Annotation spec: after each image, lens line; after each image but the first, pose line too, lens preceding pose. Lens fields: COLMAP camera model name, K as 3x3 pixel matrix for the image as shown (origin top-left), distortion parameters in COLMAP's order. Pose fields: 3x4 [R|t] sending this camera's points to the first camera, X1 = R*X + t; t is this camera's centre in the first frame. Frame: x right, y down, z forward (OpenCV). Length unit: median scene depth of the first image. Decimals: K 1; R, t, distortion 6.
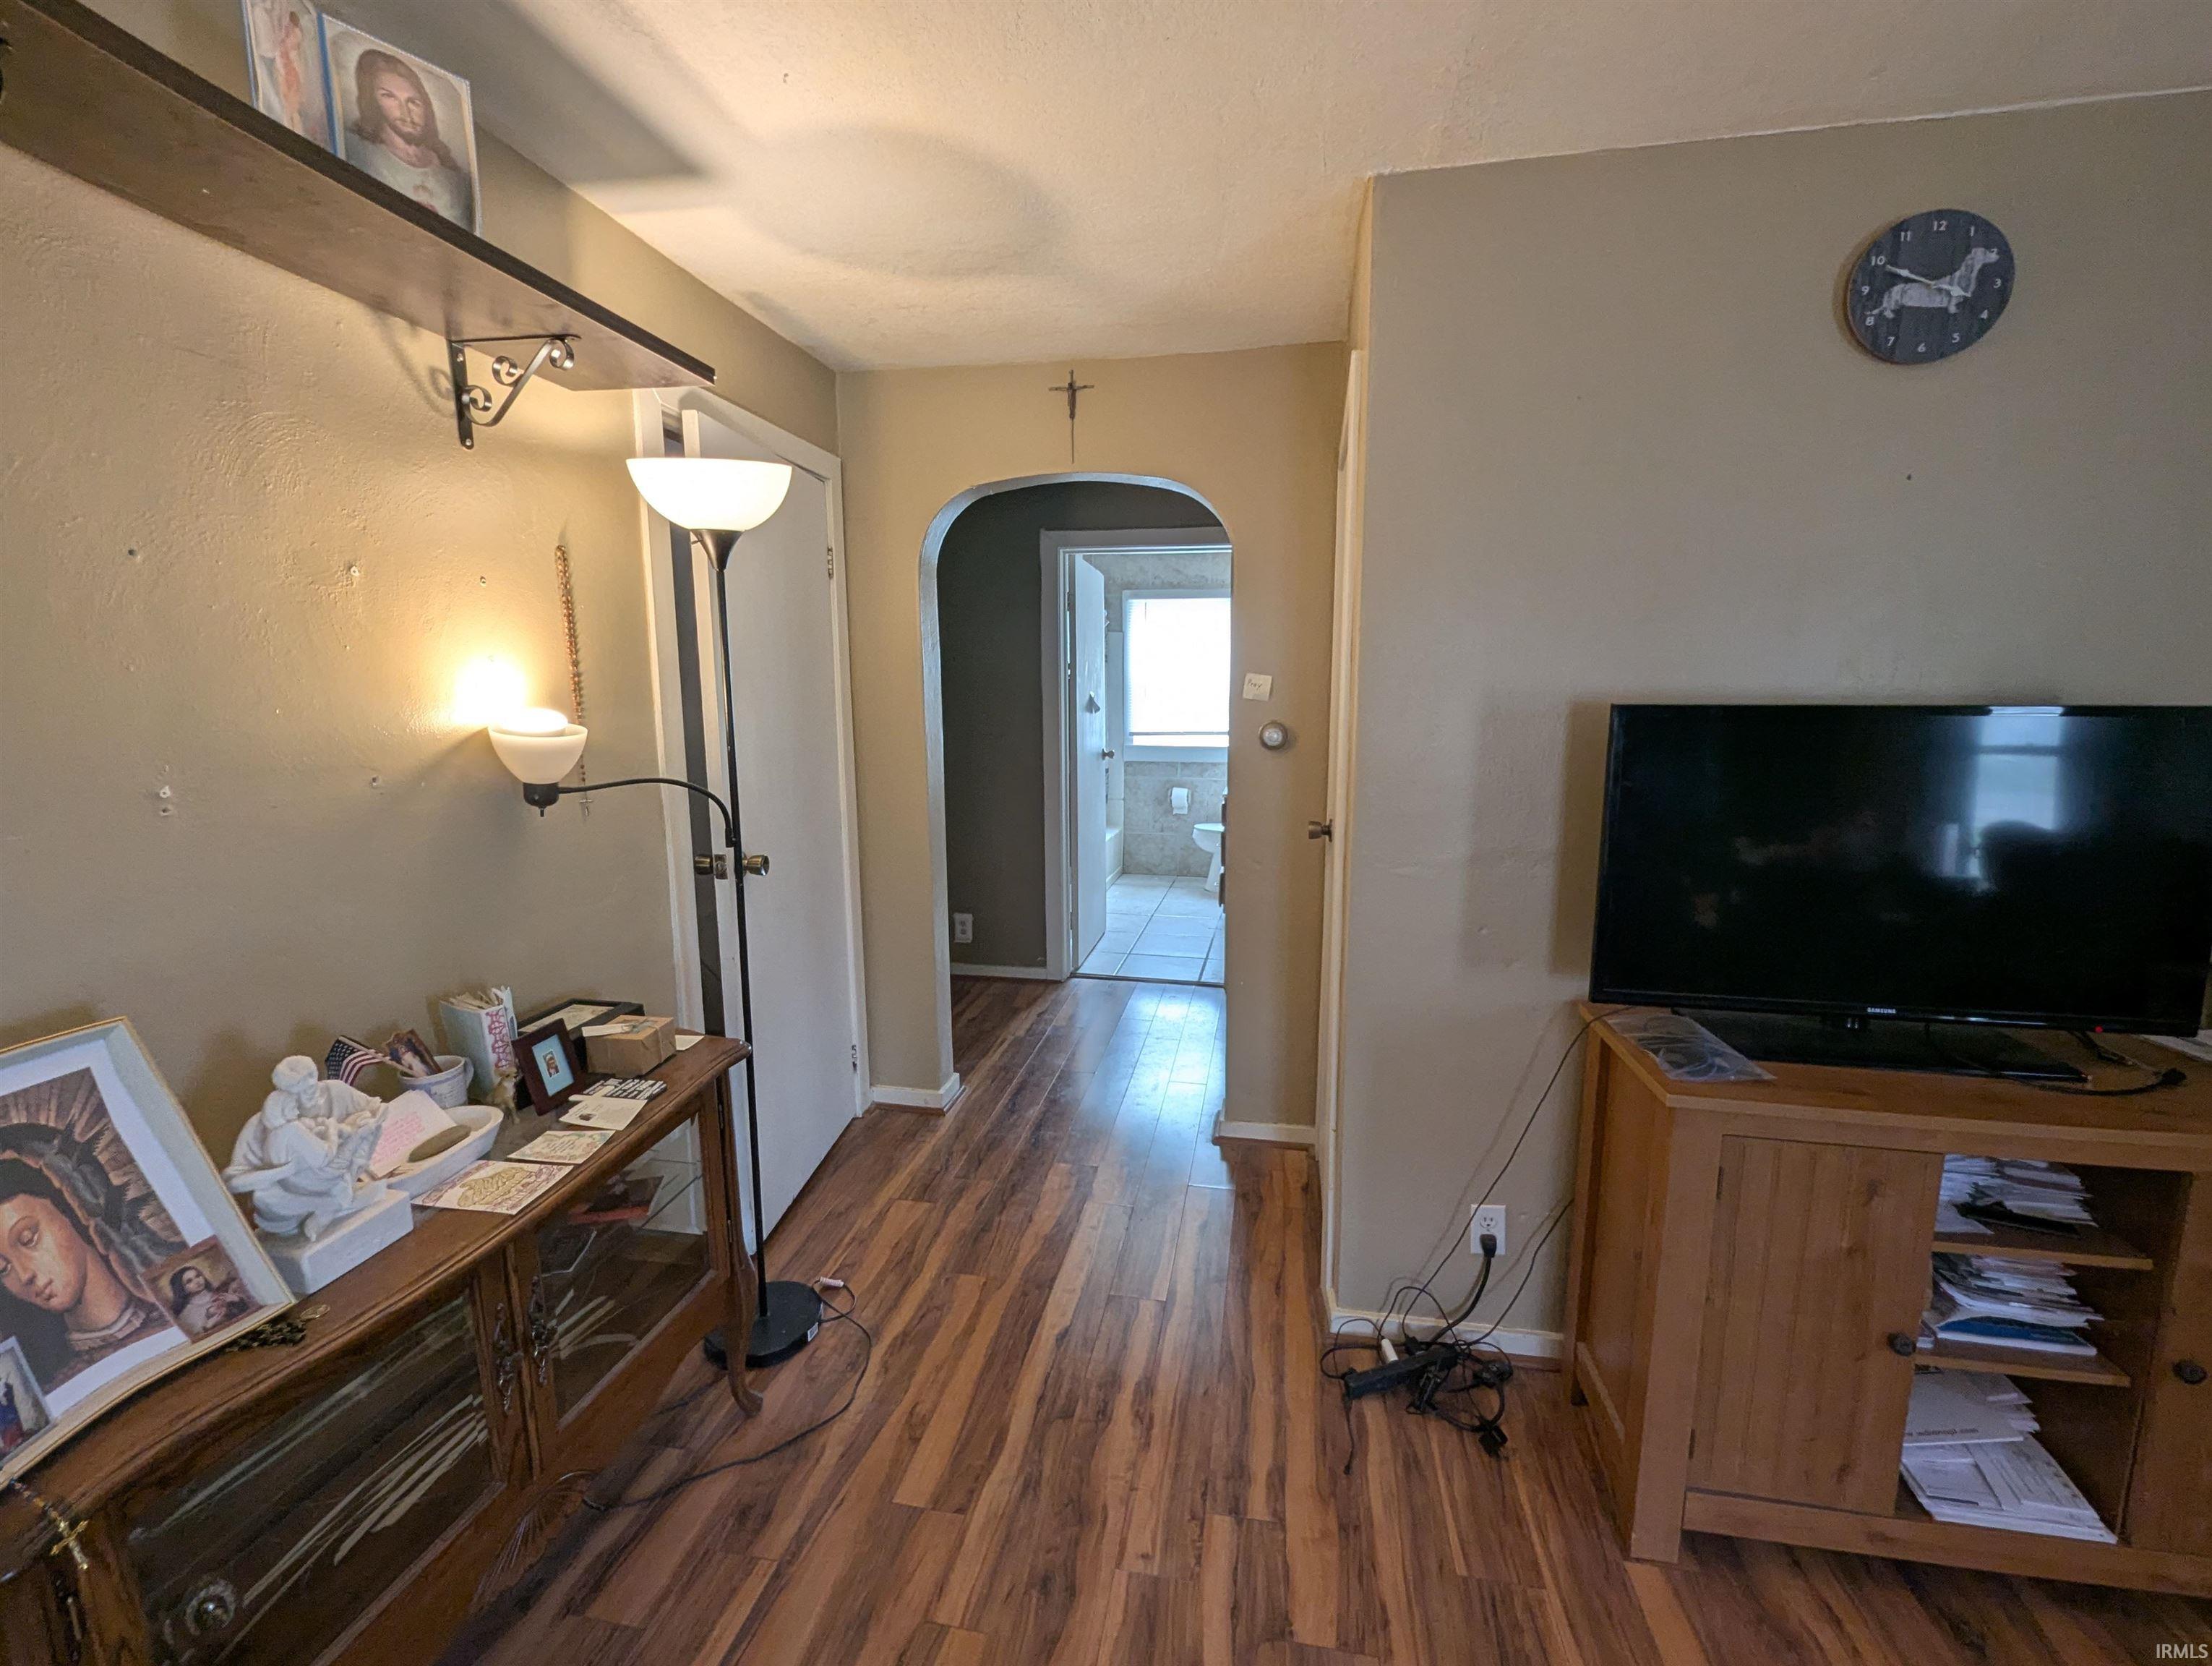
lens RADIAL K [[919.5, 0, 1113.9], [0, 919.5, 826.7], [0, 0, 1]] dist [-0.001685, -0.000327]
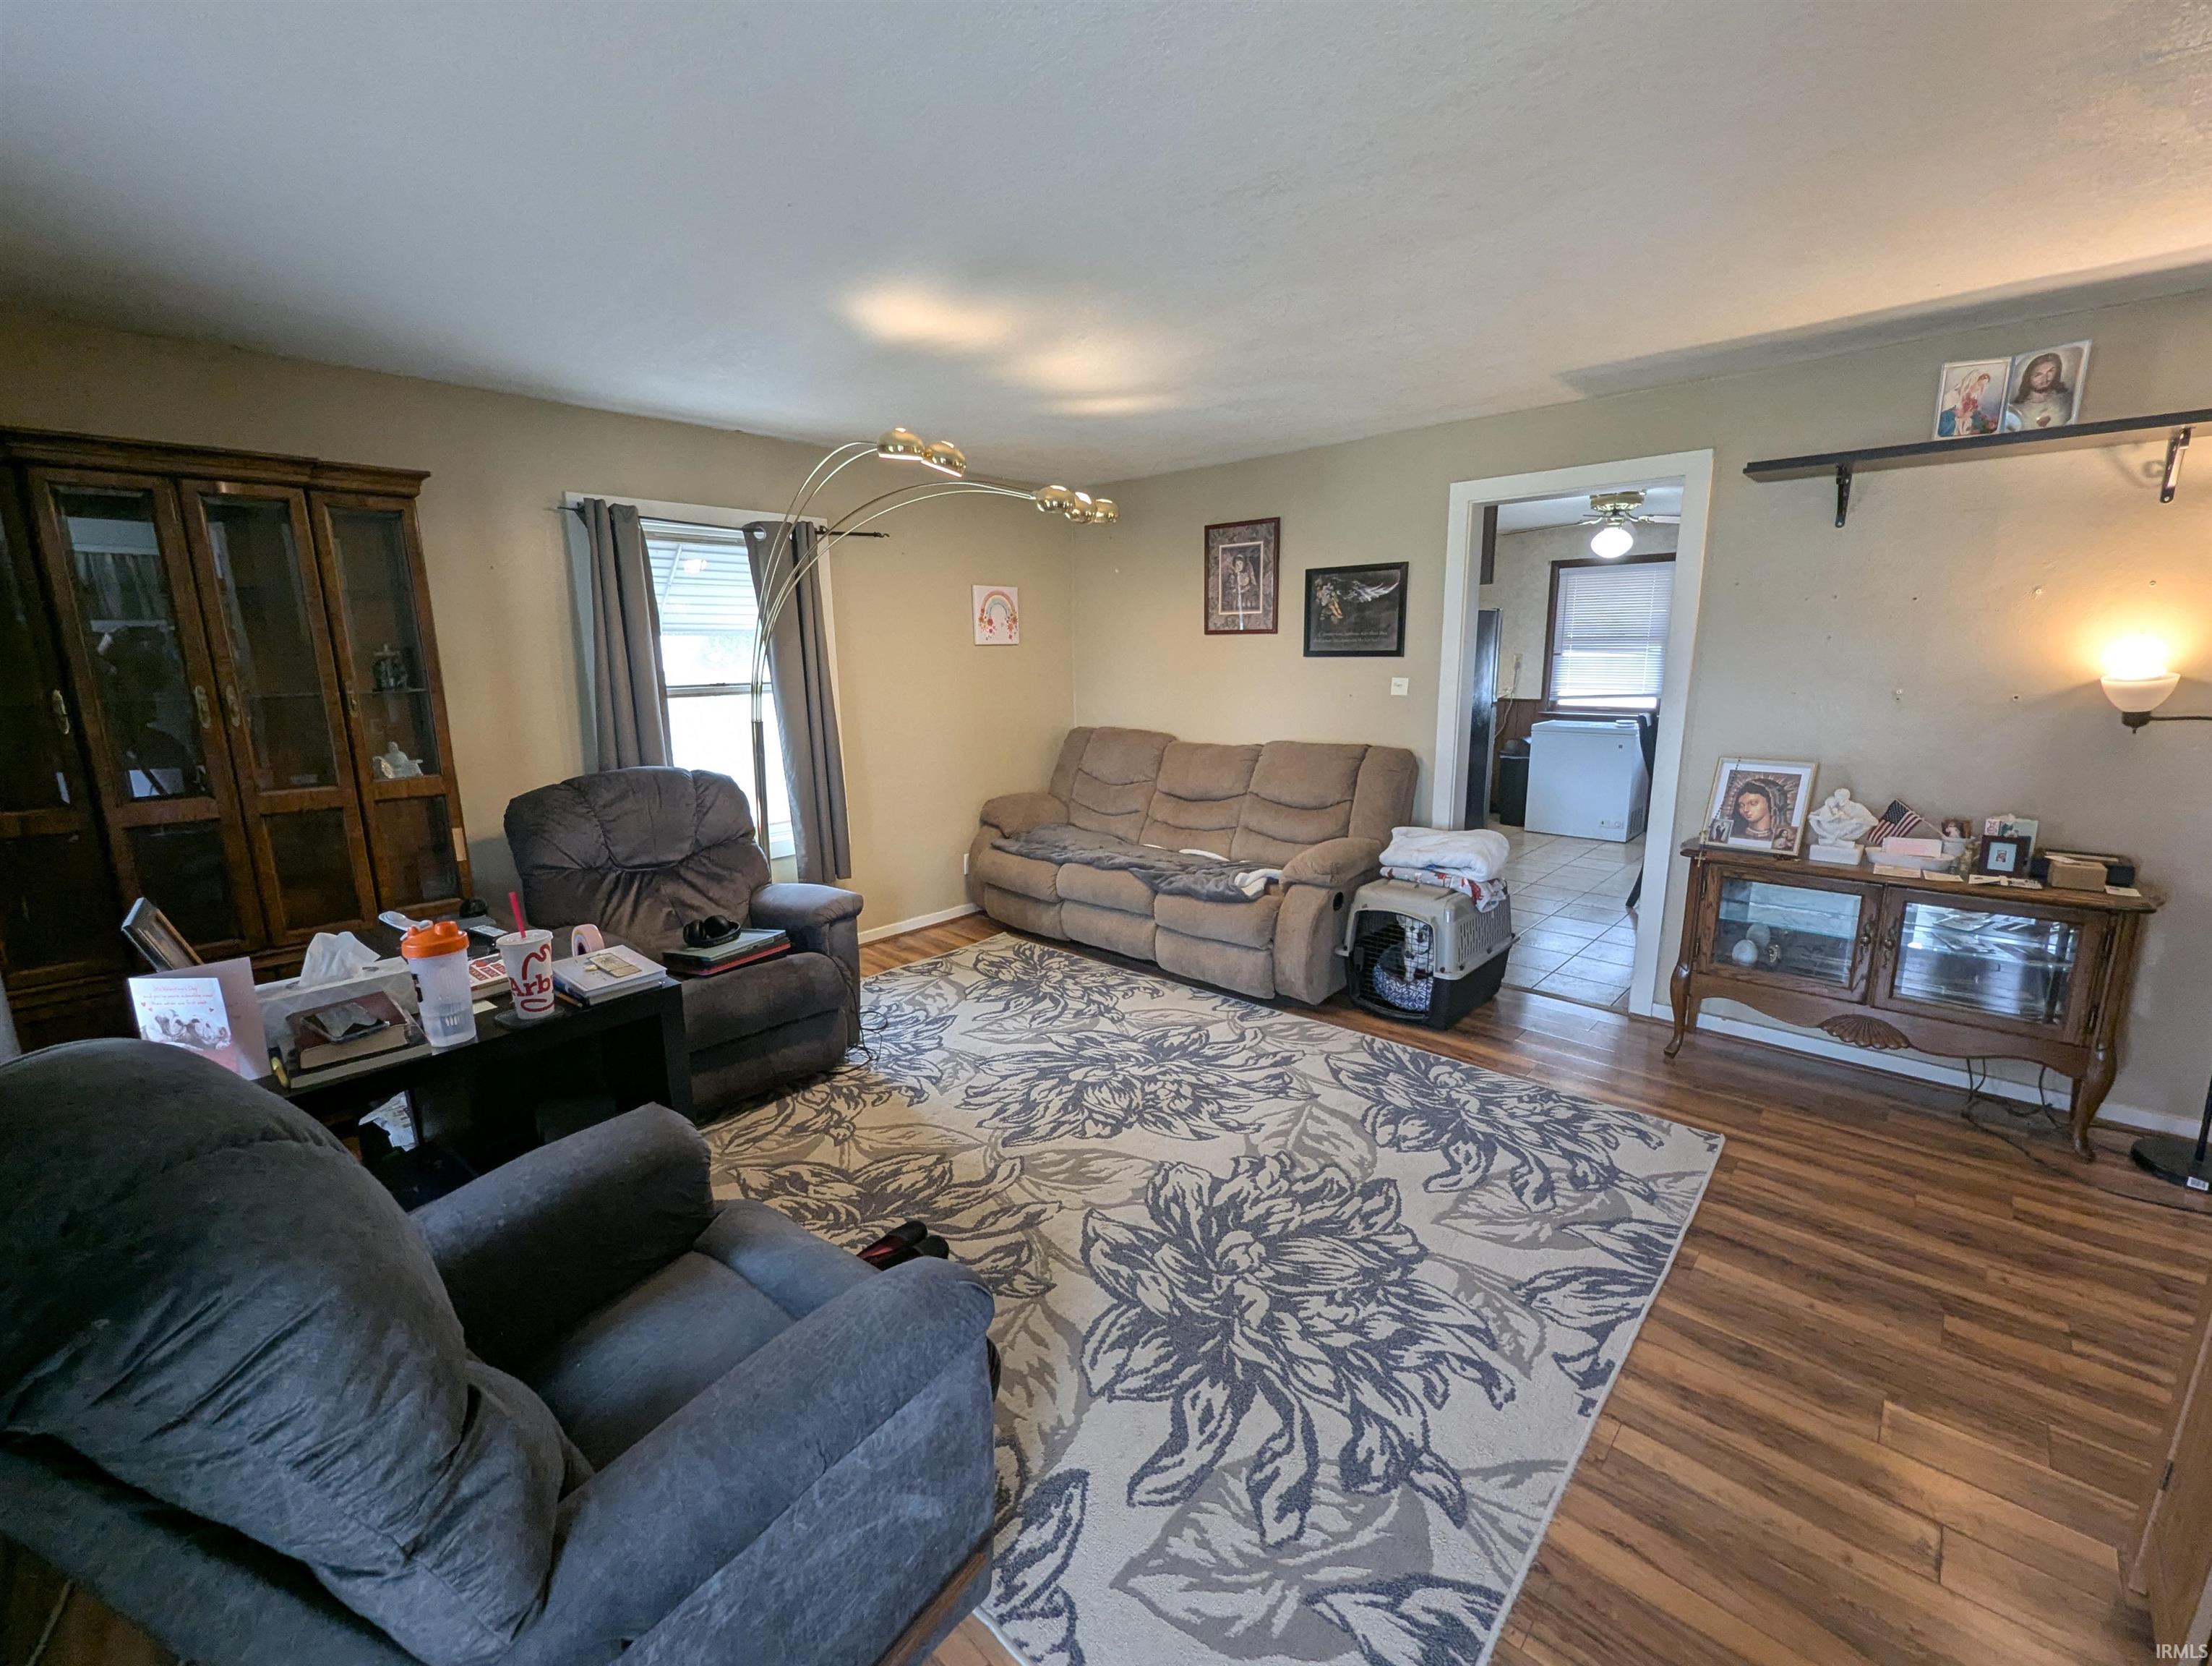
lens RADIAL K [[919.5, 0, 1113.9], [0, 919.5, 826.7], [0, 0, 1]] dist [-0.001685, -0.000327]
pose [[-0.542377, 0.174943, -0.821719, 1.895111], [-0.103778, 0.956638, 0.272166, -0.120008], [0.833701, 0.232893, -0.500703, 0.422859]]
